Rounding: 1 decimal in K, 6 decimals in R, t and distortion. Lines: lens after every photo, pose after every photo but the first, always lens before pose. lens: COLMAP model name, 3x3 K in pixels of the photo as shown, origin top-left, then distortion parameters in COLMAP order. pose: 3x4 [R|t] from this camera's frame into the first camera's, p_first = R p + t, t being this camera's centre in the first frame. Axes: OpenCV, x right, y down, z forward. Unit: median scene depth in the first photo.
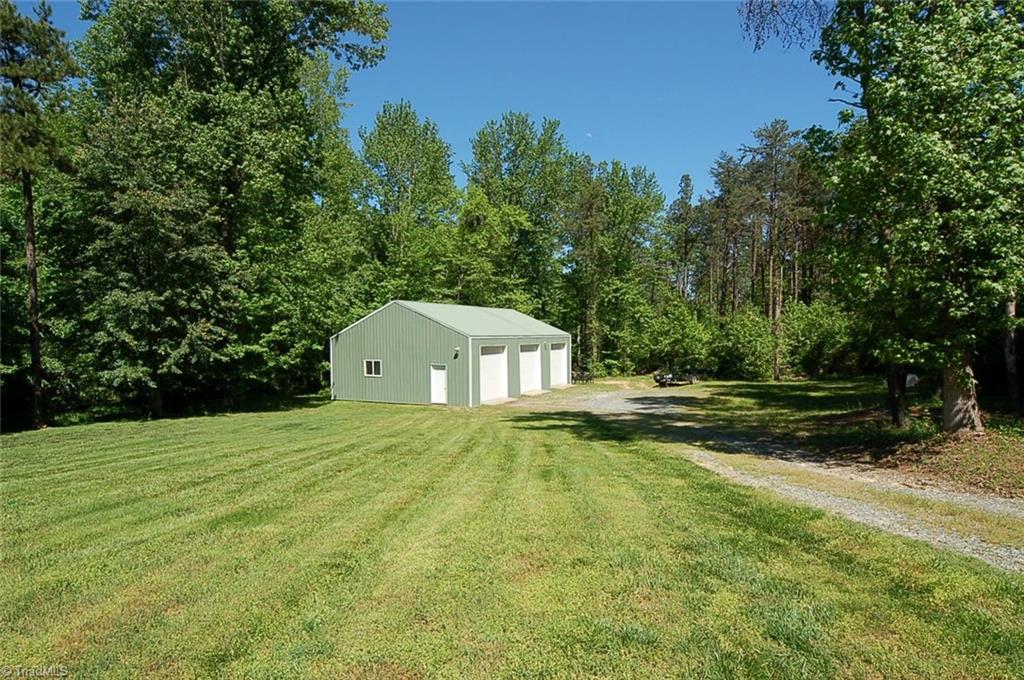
lens RADIAL K [[544.1, 0, 514.3], [0, 544.1, 342.7], [0, 0, 1]] dist [-0.014413, 0.001830]
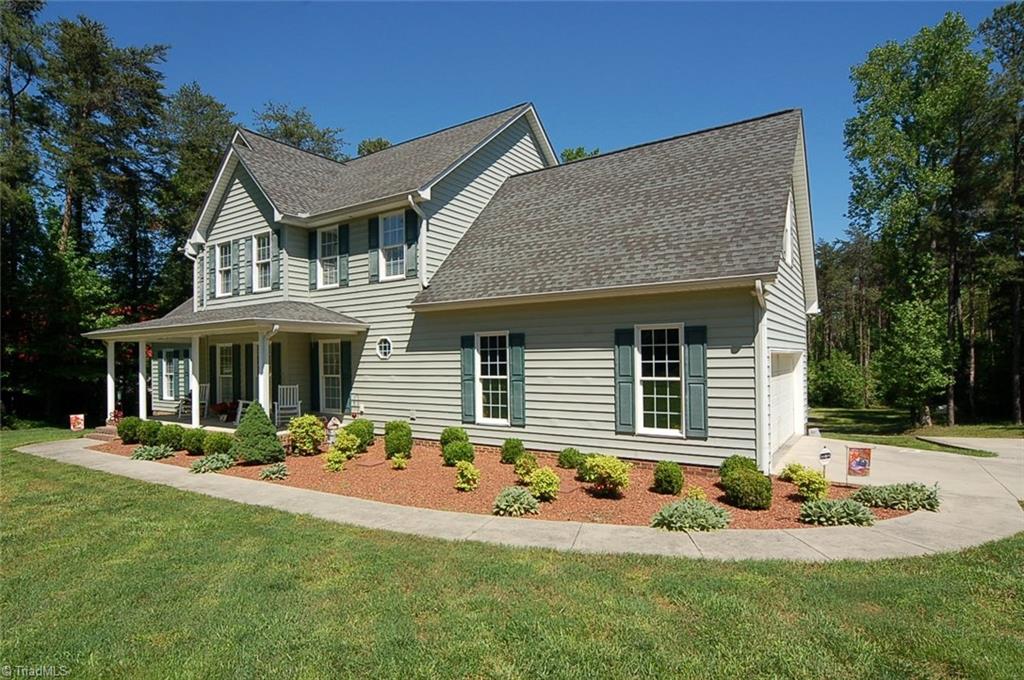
lens RADIAL K [[544.1, 0, 510.2], [0, 544.1, 350.1], [0, 0, 1]] dist [-0.014413, 0.001830]
pose [[0.990913, -0.008732, -0.134223, -0.277380], [0.004602, 0.999507, -0.031049, -0.046145], [0.134428, 0.030149, 0.990465, -0.590203]]
